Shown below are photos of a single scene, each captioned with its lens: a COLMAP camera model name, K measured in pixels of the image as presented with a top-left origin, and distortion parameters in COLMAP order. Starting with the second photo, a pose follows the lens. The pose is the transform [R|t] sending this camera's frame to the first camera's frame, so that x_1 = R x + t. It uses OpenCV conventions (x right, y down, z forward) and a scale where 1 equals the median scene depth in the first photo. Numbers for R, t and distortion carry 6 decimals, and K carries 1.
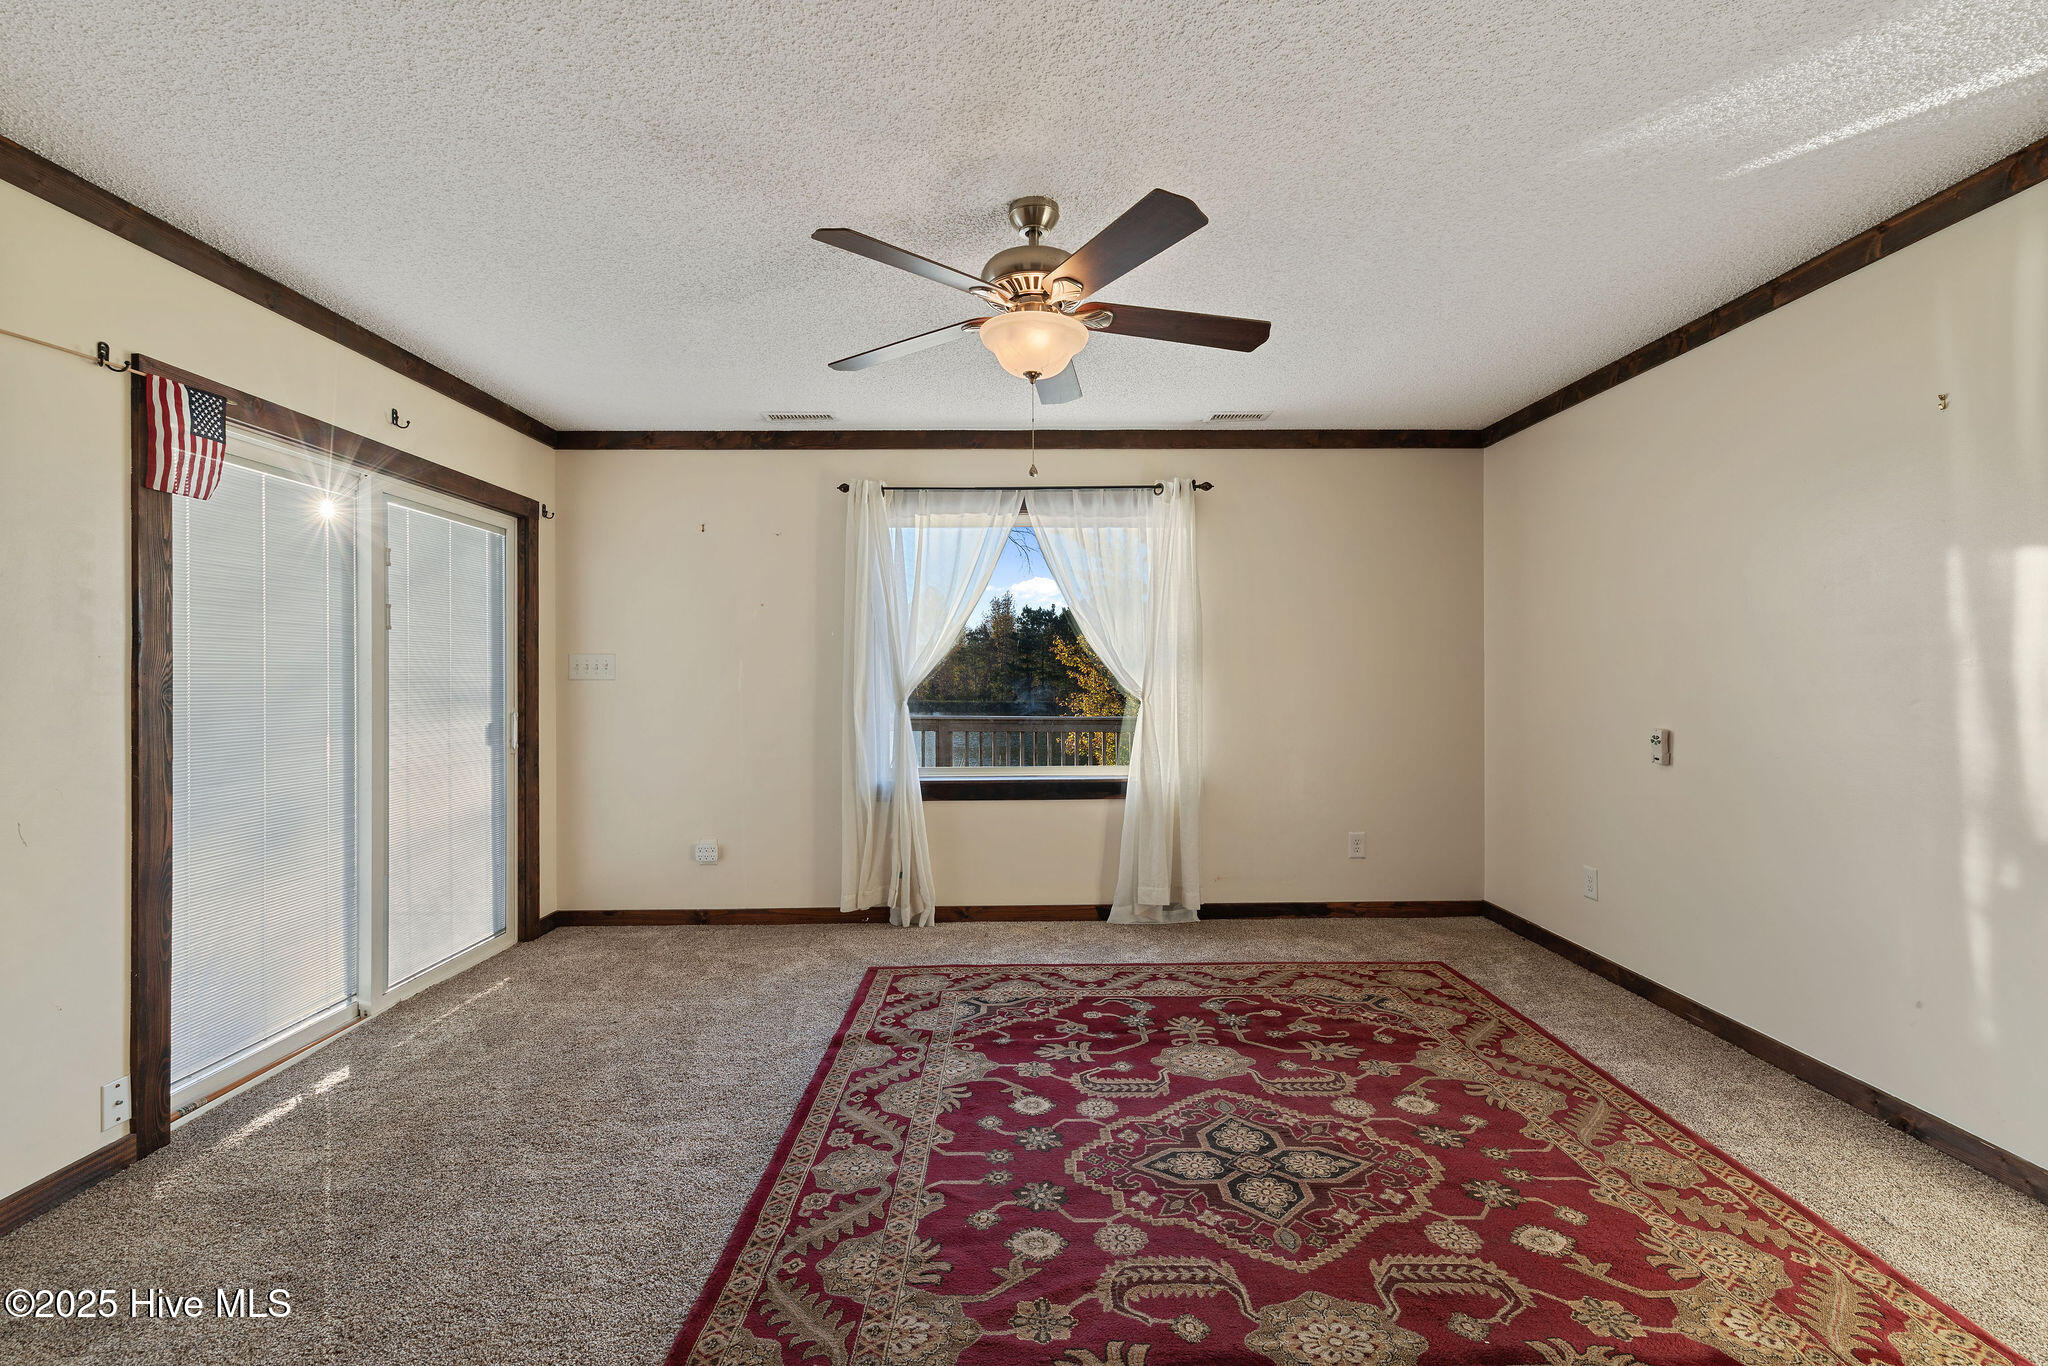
lens RADIAL K [[888.7, 0, 1022.7], [0, 888.7, 675.2], [0, 0, 1]] dist [0.000576, 0.001012]
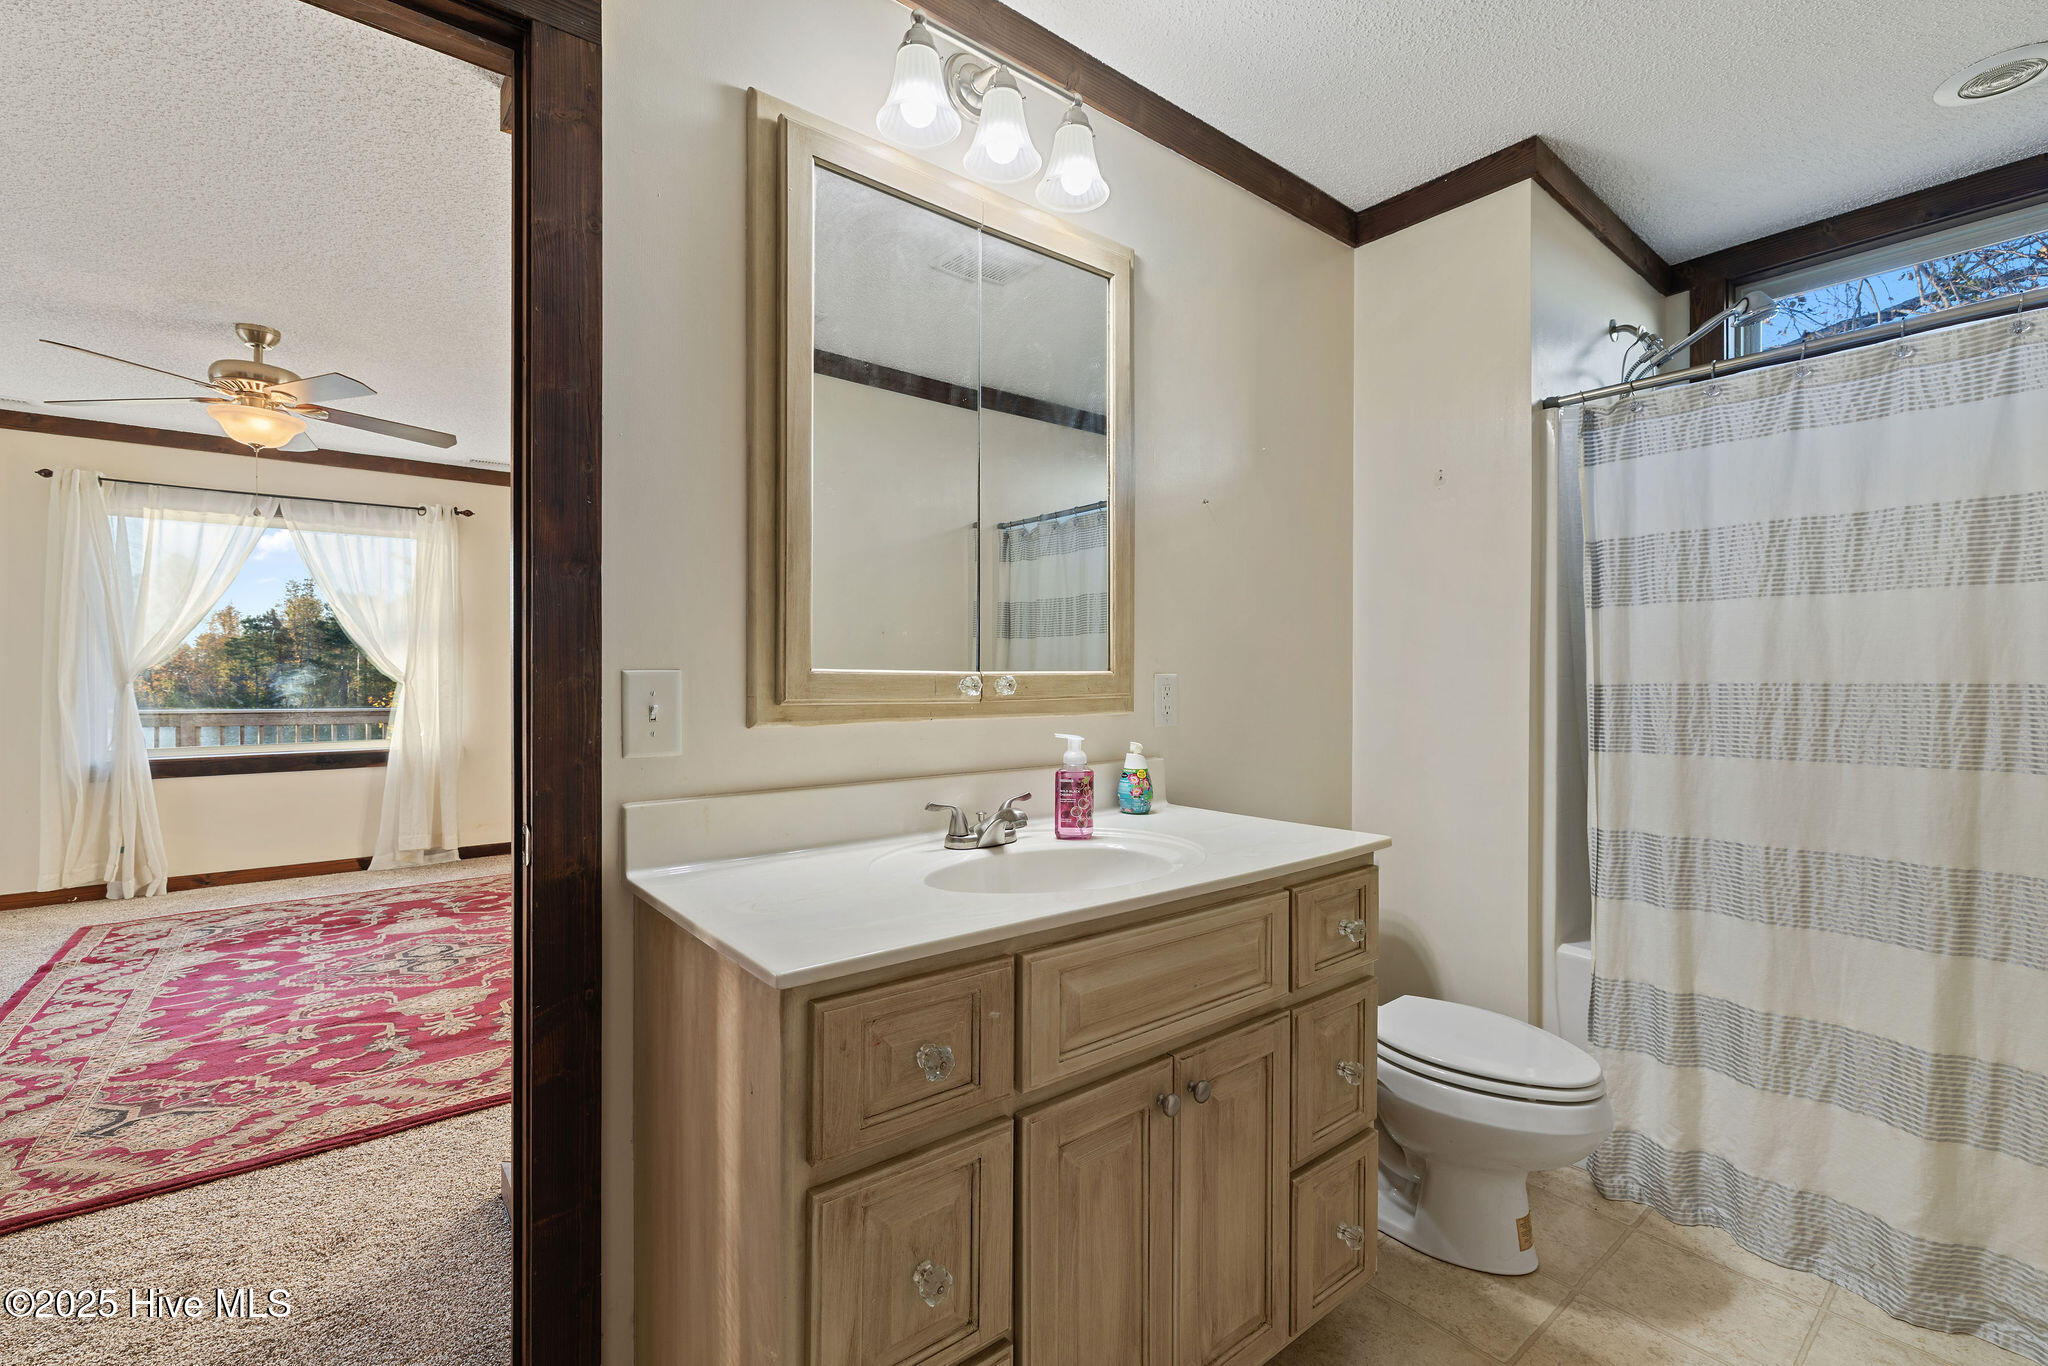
lens RADIAL K [[888.7, 0, 1022.7], [0, 888.7, 675.2], [0, 0, 1]] dist [0.000576, 0.001012]
pose [[0.791870, 0.005063, 0.610668, 0.088124], [-0.003714, 0.999987, -0.003475, 0.026462], [-0.610678, 0.000483, 0.791879, -0.686775]]
